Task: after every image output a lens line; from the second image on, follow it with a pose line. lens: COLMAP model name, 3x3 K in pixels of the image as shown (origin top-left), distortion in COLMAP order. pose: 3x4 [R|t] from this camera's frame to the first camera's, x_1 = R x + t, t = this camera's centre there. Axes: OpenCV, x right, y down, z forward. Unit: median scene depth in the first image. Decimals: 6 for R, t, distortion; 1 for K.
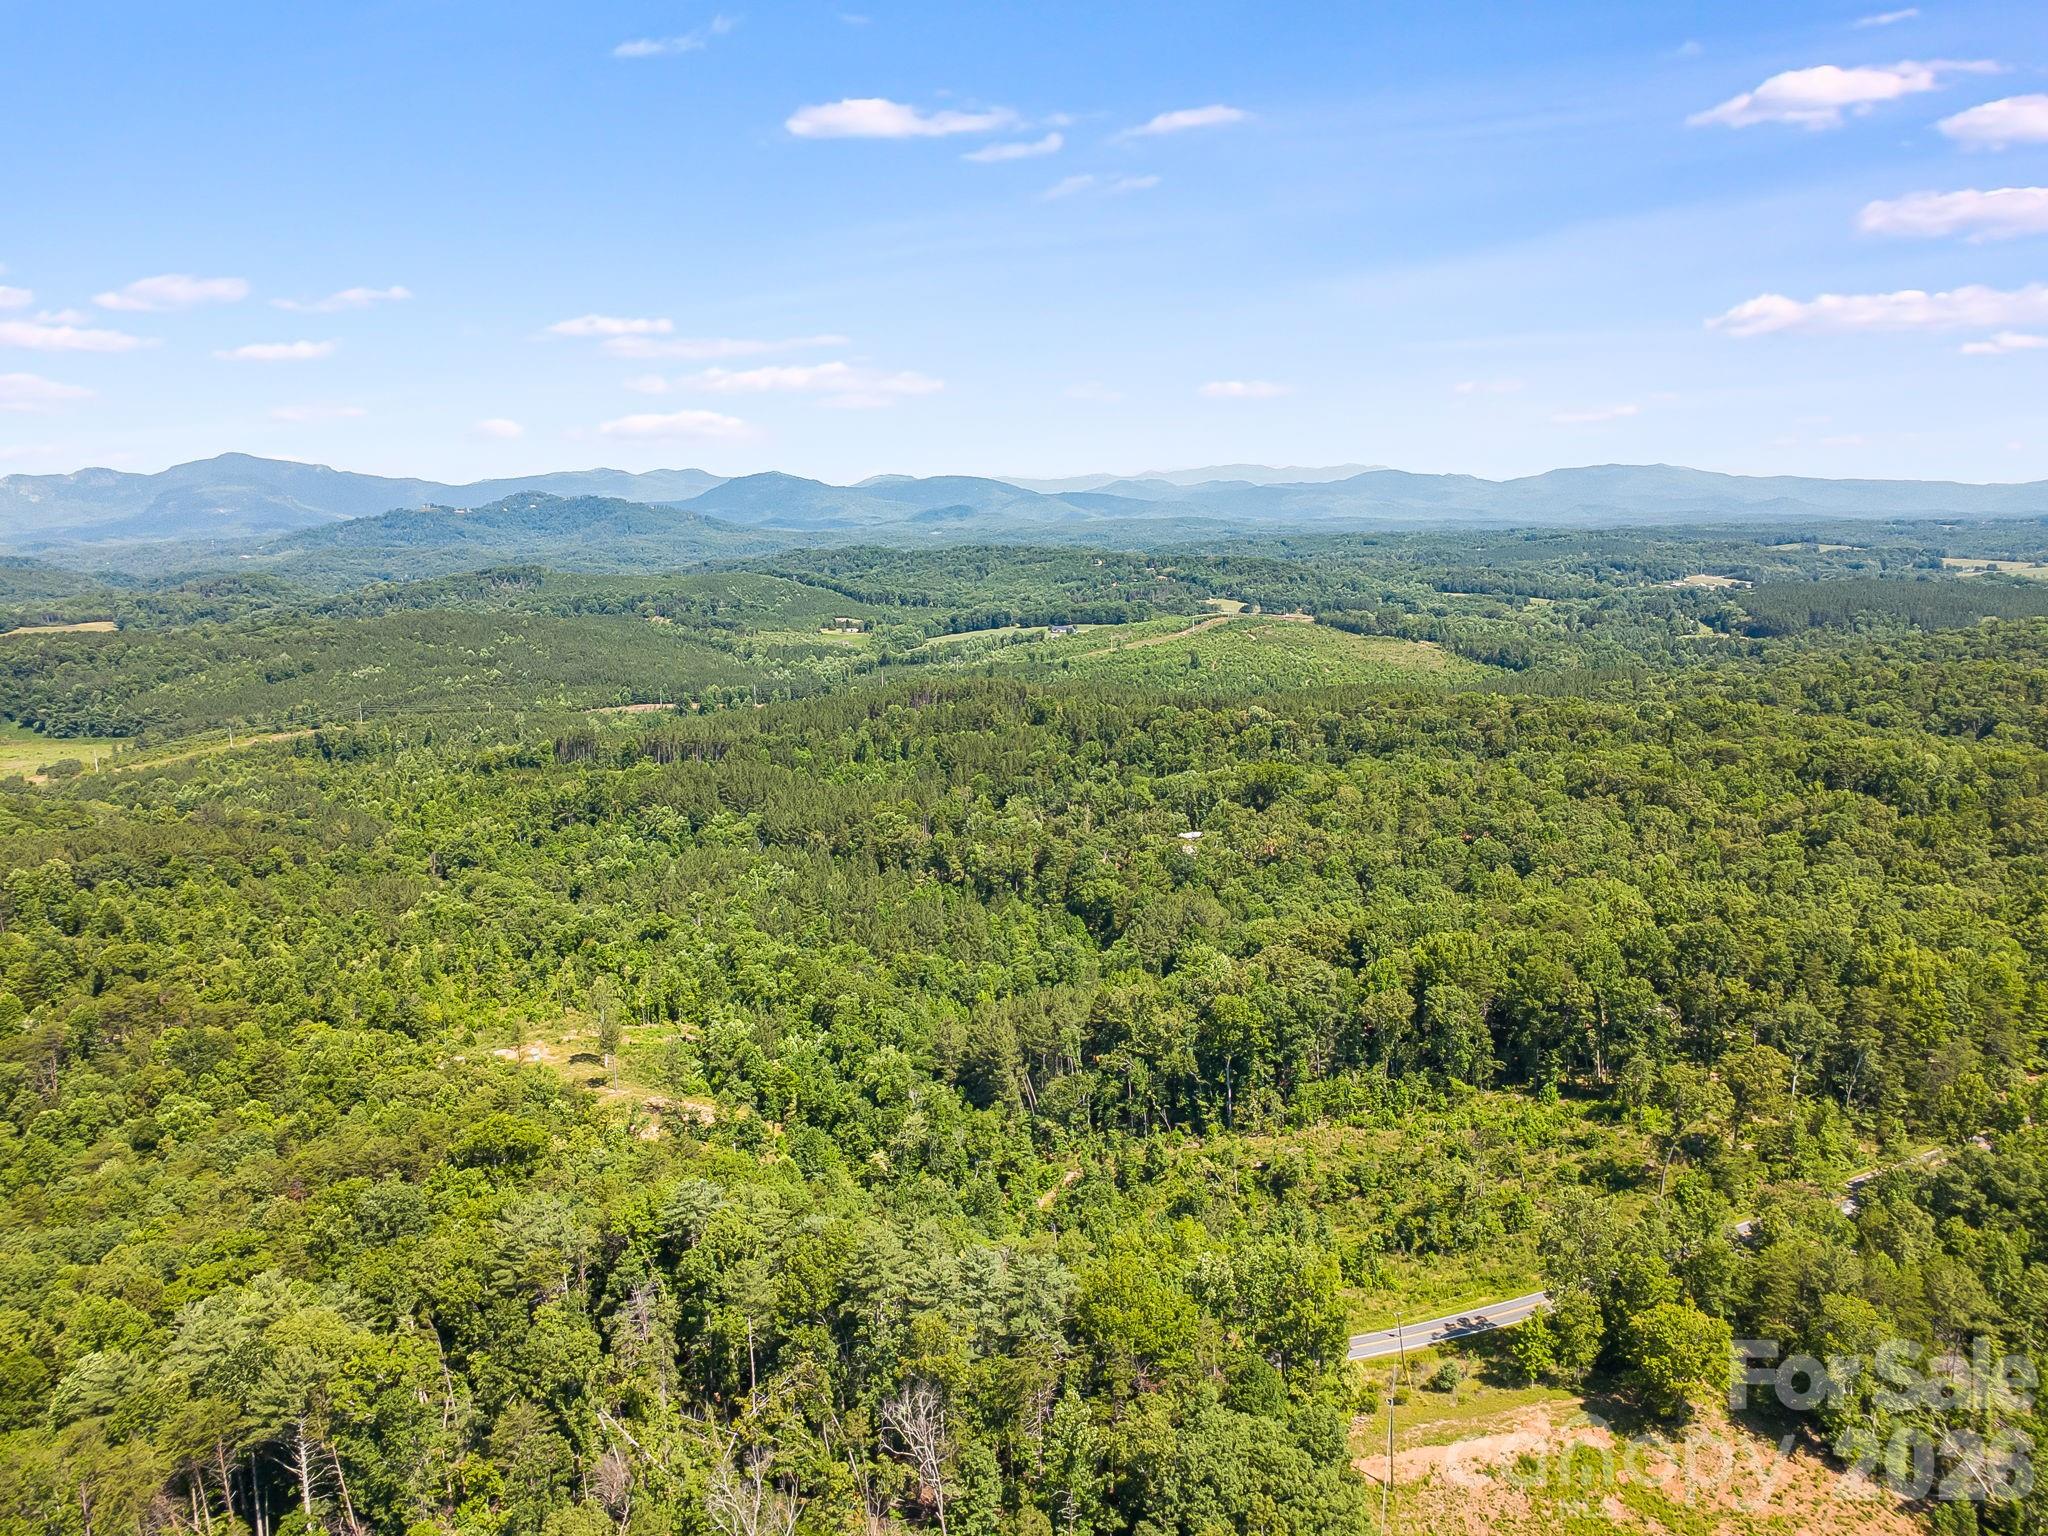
lens RADIAL K [[1458.2, 0, 1025.7], [0, 1458.2, 760.5], [0, 0, 1]] dist [0.005267, 0.003483]
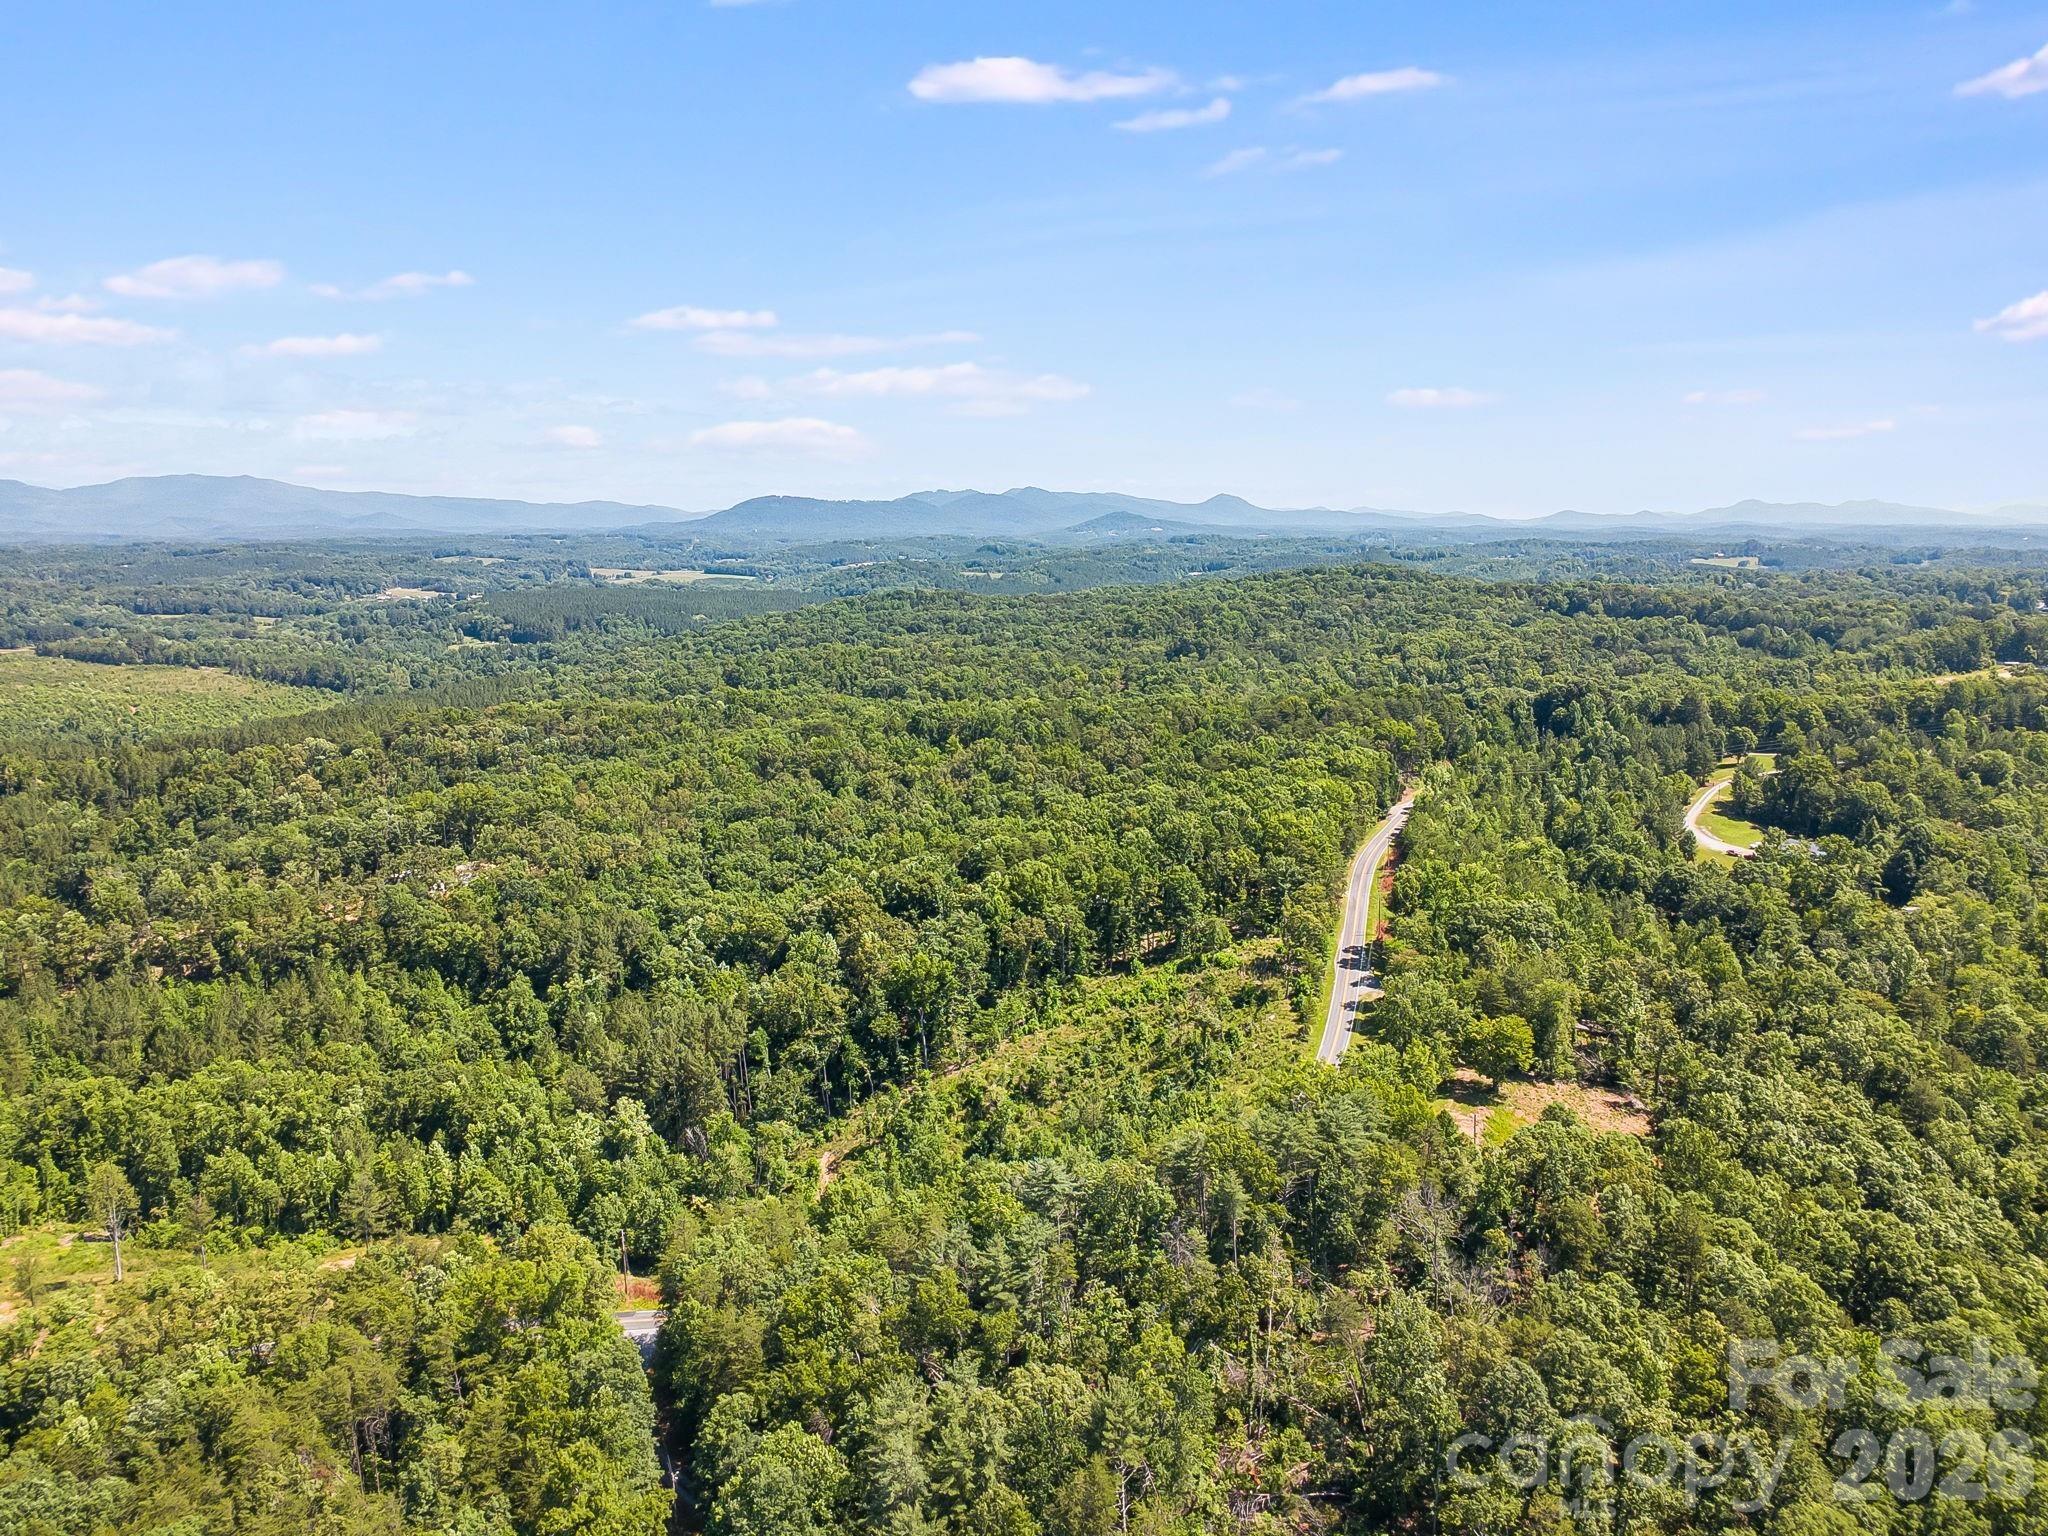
lens RADIAL K [[1478.0, 0, 1024.0], [0, 1478.0, 768.0], [0, 0, 1]] dist [0.009476, 0.003838]
pose [[0.626404, -0.119551, 0.770276, -0.616879], [0.124785, 0.990804, 0.052301, -0.026282], [-0.769445, 0.063357, 0.635562, 0.196628]]
